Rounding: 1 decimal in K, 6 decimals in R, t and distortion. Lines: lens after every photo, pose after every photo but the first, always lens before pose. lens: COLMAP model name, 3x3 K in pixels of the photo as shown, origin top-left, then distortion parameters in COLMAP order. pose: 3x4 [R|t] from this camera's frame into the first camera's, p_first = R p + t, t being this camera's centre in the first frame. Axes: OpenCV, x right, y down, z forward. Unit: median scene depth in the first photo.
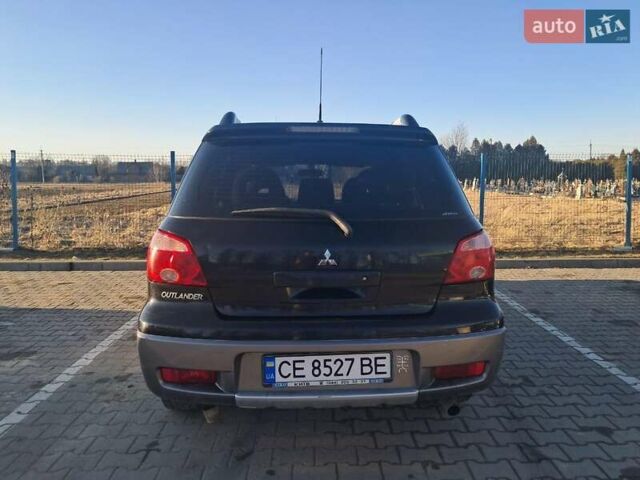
lens RADIAL K [[504.4, 0, 320.0], [0, 504.4, 240.0], [0, 0, 1]] dist [-0.012746, -0.003296]
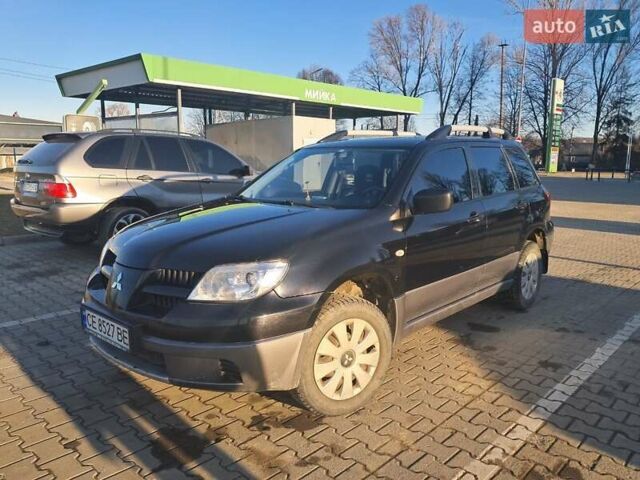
lens RADIAL K [[504.0, 0, 332.8], [0, 504.0, 238.2], [0, 0, 1]] dist [0.002476, 0.001132]
pose [[-0.717517, -0.117469, 0.686564, -0.856230], [0.082838, 0.964290, 0.251560, -0.327441], [-0.691597, 0.237372, -0.682164, 2.304968]]
